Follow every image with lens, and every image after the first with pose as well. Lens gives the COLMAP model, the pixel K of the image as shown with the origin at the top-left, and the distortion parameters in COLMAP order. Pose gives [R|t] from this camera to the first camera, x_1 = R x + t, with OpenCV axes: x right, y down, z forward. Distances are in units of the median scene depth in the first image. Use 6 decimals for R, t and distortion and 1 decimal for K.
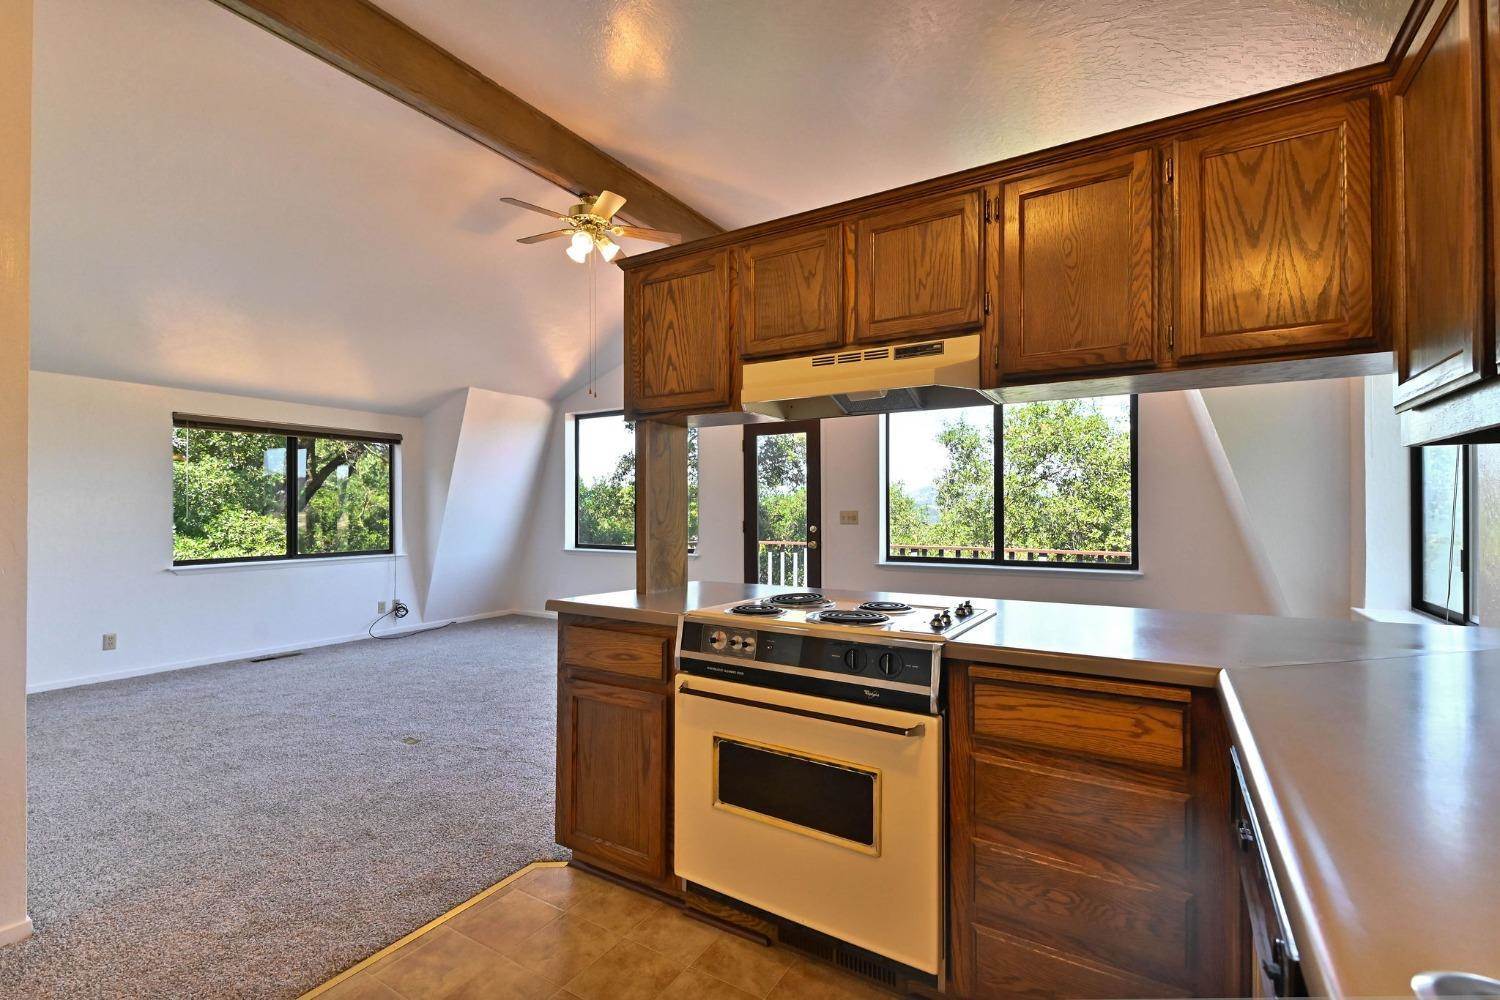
lens RADIAL K [[652.8, 0, 783.9], [0, 652.8, 504.5], [0, 0, 1]] dist [0.010100, -0.007412]
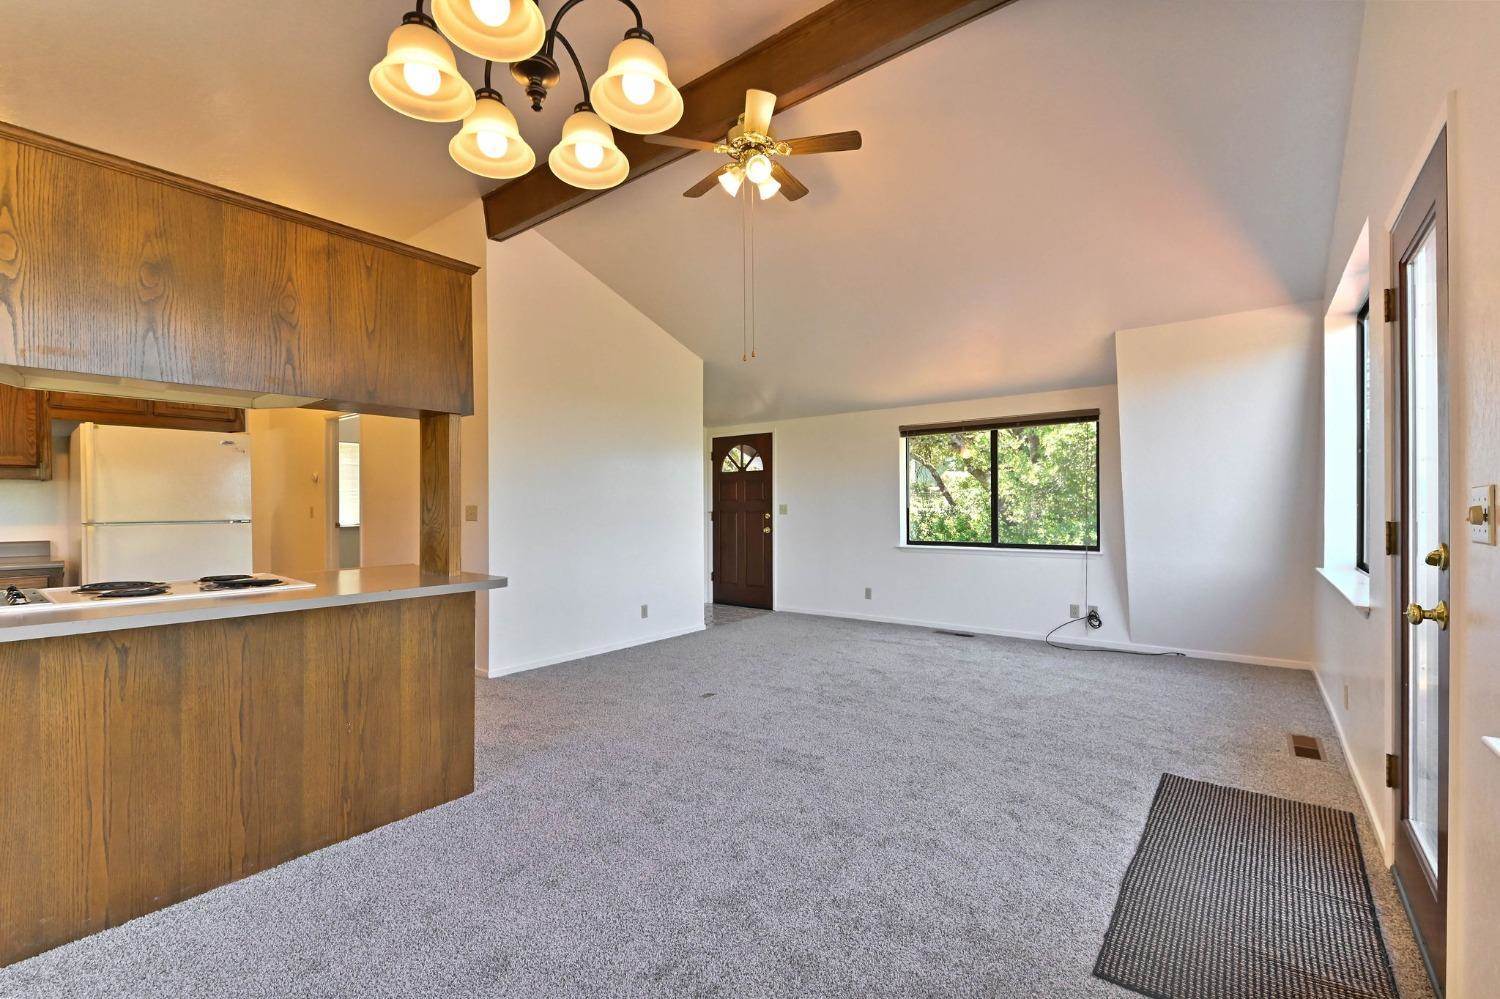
lens RADIAL K [[652.8, 0, 759.8], [0, 652.8, 498.7], [0, 0, 1]] dist [0.010100, -0.007412]
pose [[-0.134108, -0.011217, -0.990903, 0.955239], [0.007867, 0.999892, -0.012384, 0.035616], [0.990935, -0.009456, -0.134005, 2.064920]]
